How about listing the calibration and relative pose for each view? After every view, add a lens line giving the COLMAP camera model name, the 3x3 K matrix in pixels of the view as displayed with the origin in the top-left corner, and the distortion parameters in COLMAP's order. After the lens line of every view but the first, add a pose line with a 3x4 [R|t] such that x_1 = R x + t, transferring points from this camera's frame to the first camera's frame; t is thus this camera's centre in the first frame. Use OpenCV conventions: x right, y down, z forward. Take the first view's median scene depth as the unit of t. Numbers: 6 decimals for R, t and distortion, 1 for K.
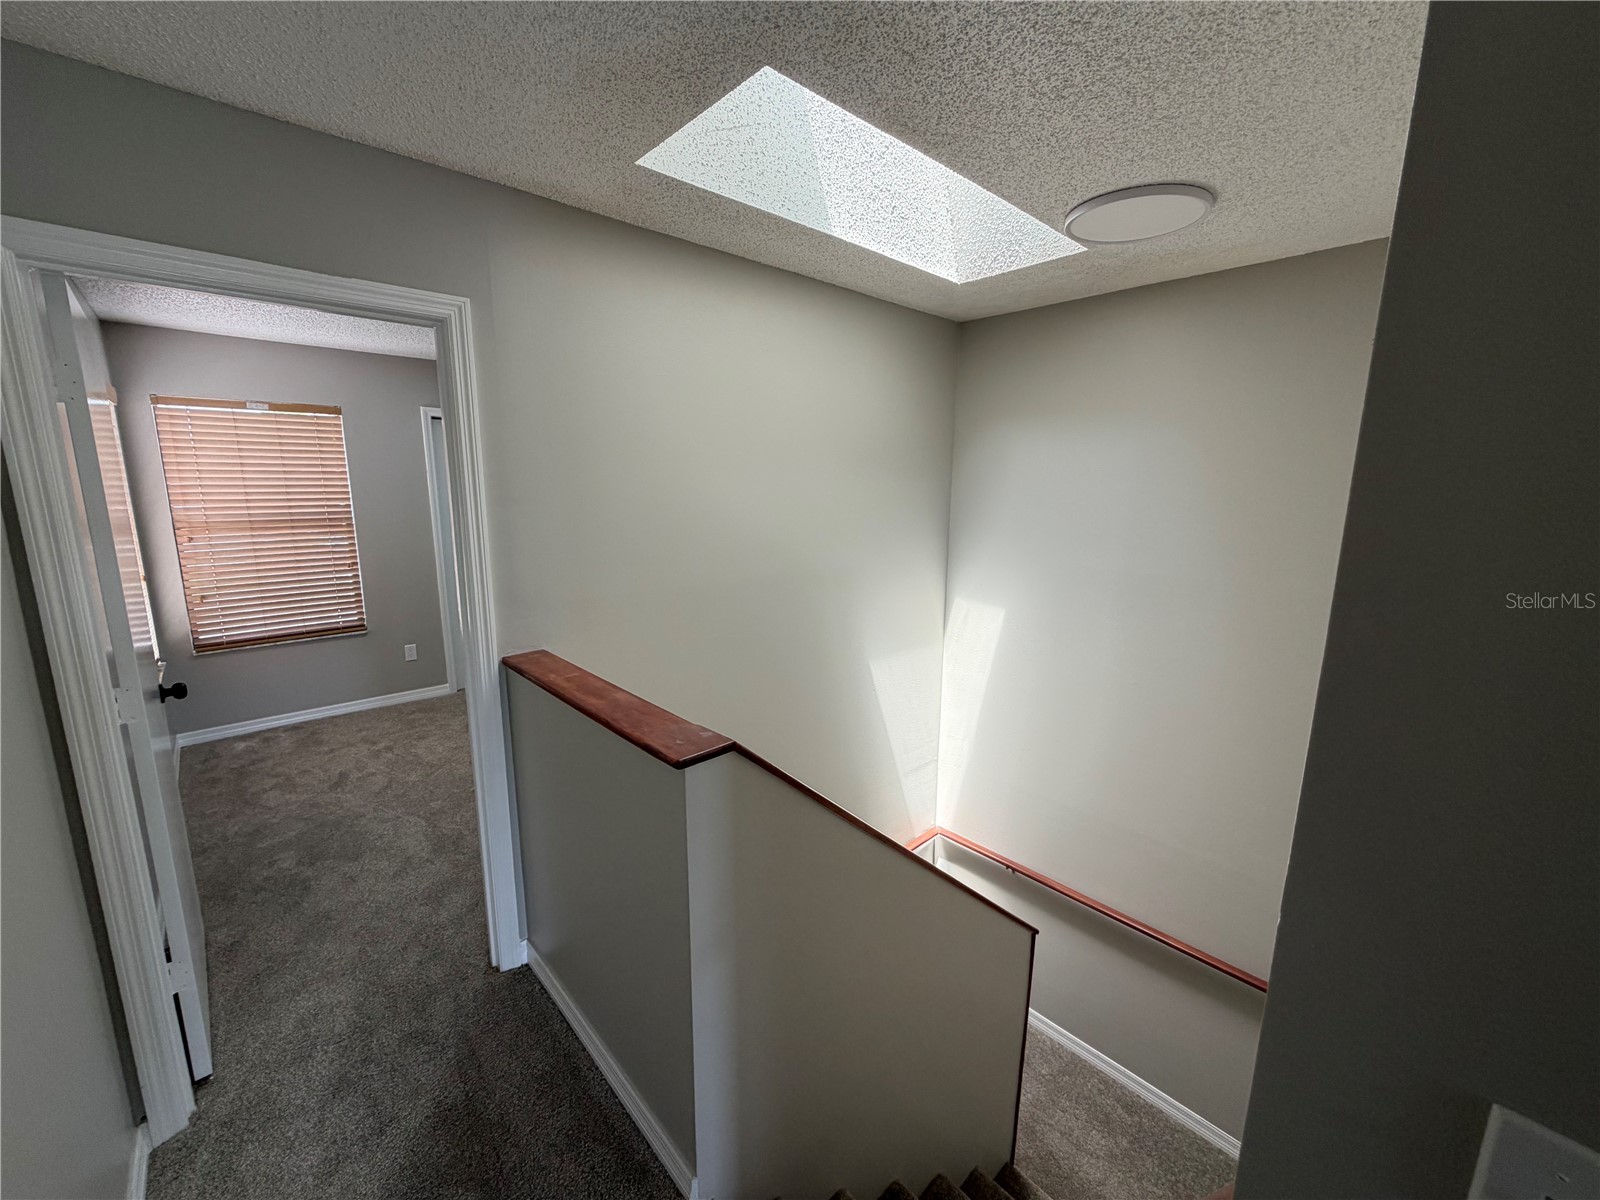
lens RADIAL K [[641.2, 0, 802.5], [0, 641.2, 599.8], [0, 0, 1]] dist [0.001427, 0.000051]
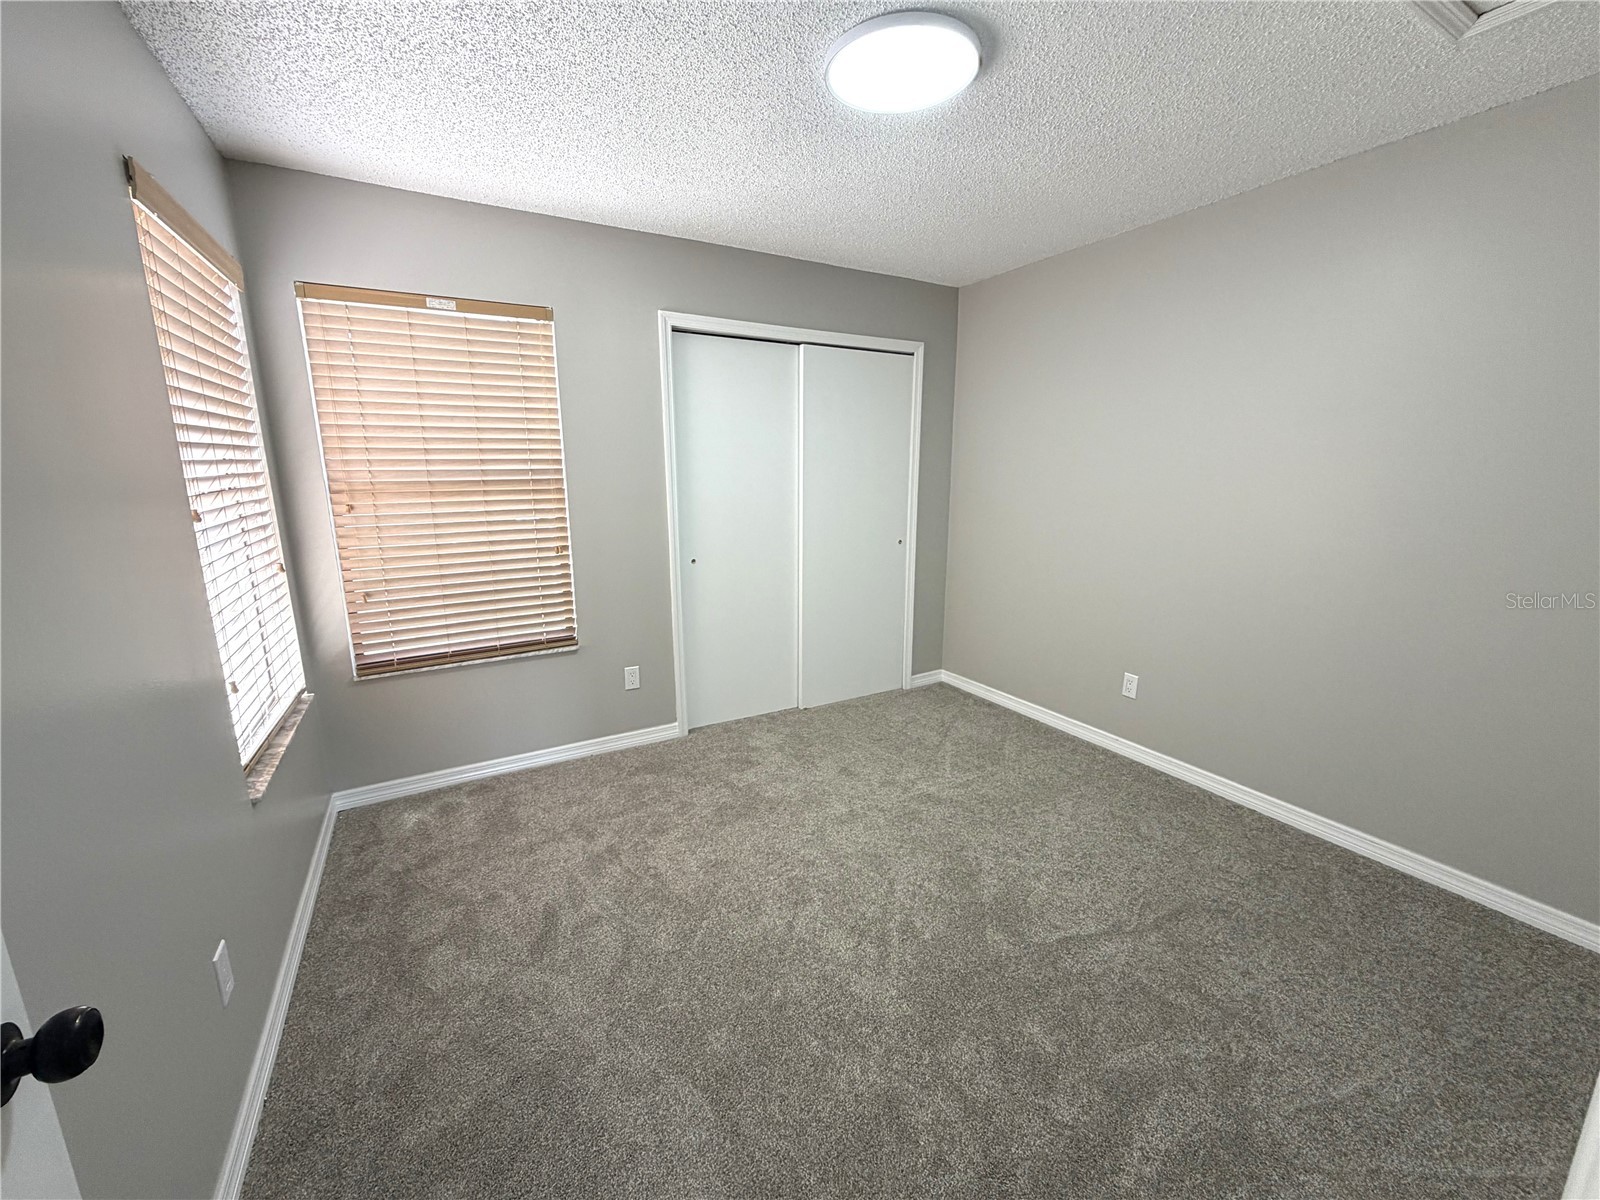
lens RADIAL K [[641.2, 0, 798.8], [0, 641.2, 596.8], [0, 0, 1]] dist [0.001427, 0.000051]
pose [[0.974269, 0.034123, -0.222789, -0.336302], [-0.029681, 0.999289, 0.023257, -0.030496], [0.223424, -0.016046, 0.974589, 0.436136]]
